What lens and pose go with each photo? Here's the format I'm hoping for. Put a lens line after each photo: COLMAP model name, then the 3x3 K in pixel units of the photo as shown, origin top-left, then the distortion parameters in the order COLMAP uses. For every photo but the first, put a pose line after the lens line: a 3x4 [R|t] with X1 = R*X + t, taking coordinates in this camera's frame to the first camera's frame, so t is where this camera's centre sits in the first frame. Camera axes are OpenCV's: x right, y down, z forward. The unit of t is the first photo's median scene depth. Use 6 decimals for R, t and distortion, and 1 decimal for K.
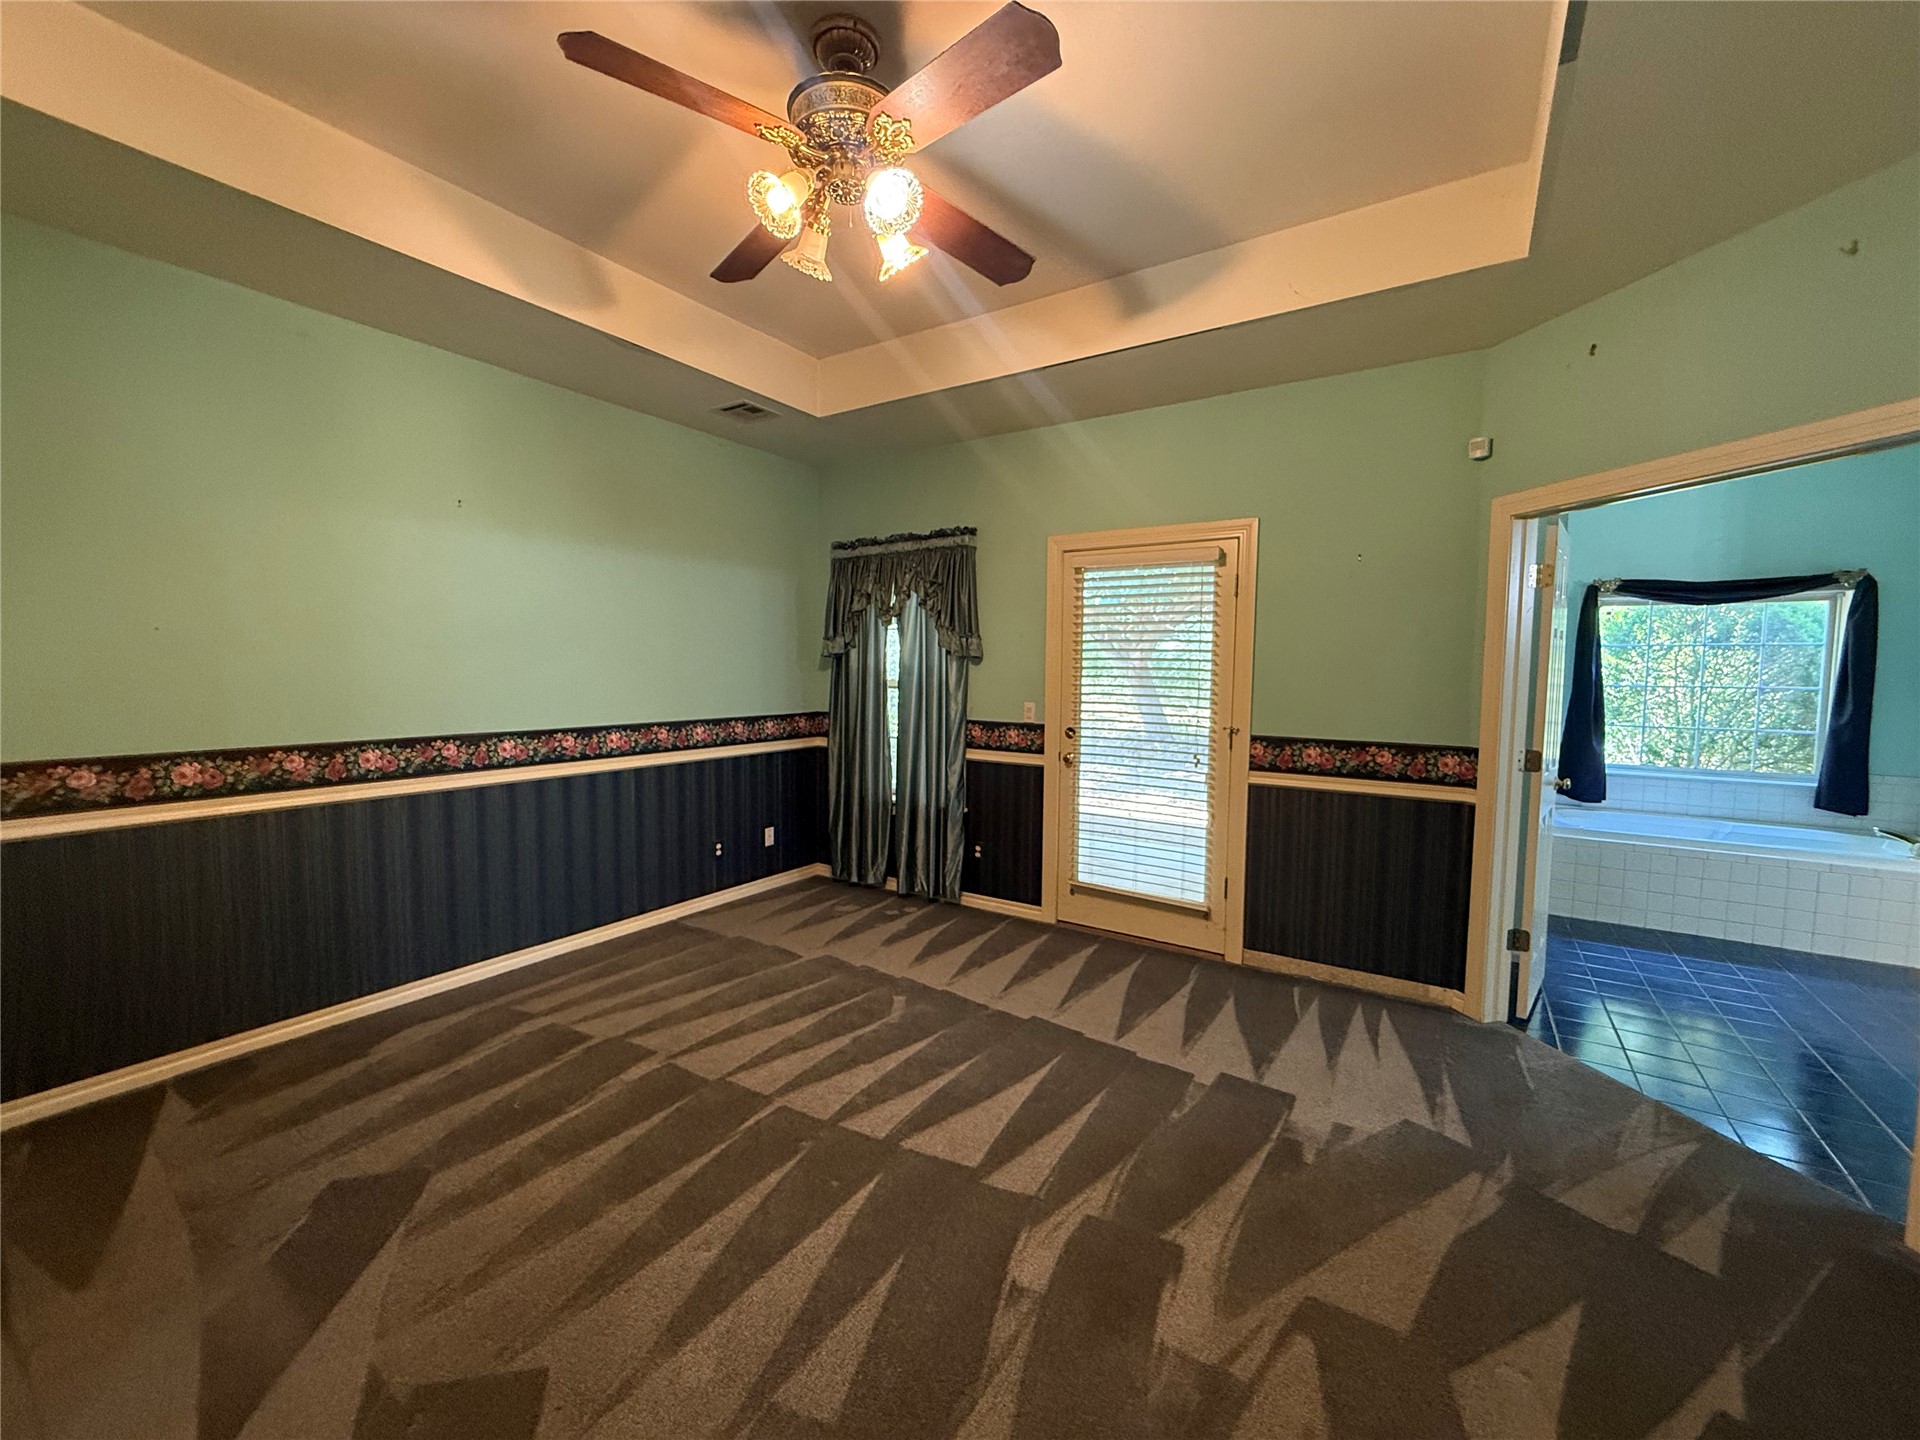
lens RADIAL K [[767.4, 0, 952.6], [0, 767.4, 721.3], [0, 0, 1]] dist [-0.000643, 0.000406]
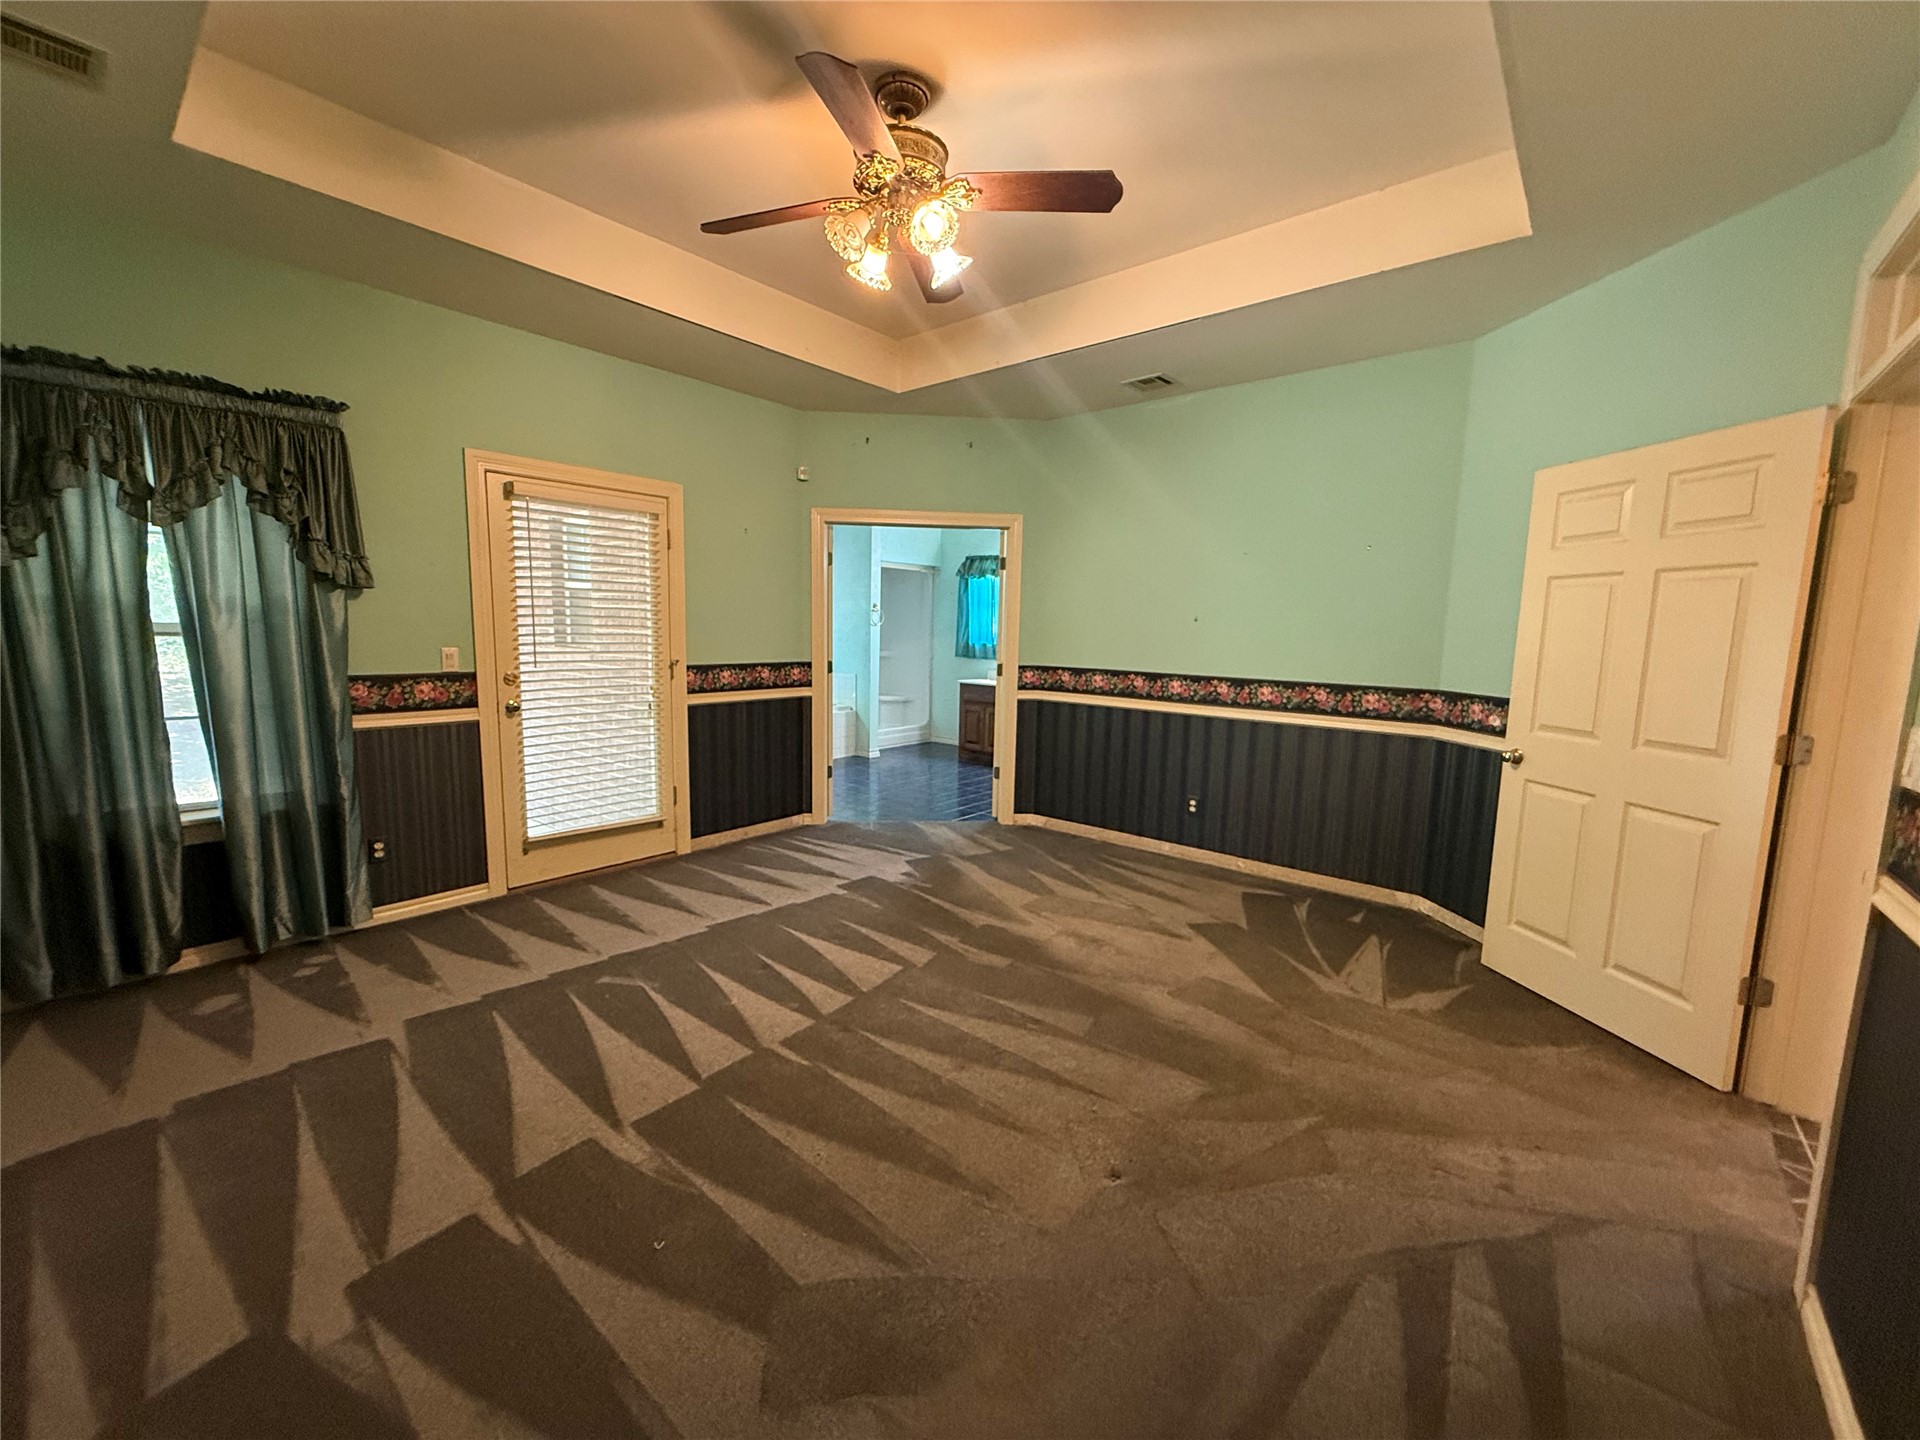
lens RADIAL K [[767.4, 0, 952.6], [0, 767.4, 721.3], [0, 0, 1]] dist [-0.000643, 0.000406]
pose [[0.123623, -0.129394, 0.983857, -0.751664], [0.054833, 0.990838, 0.123423, -0.020403], [-0.990813, 0.038690, 0.129585, 0.414906]]
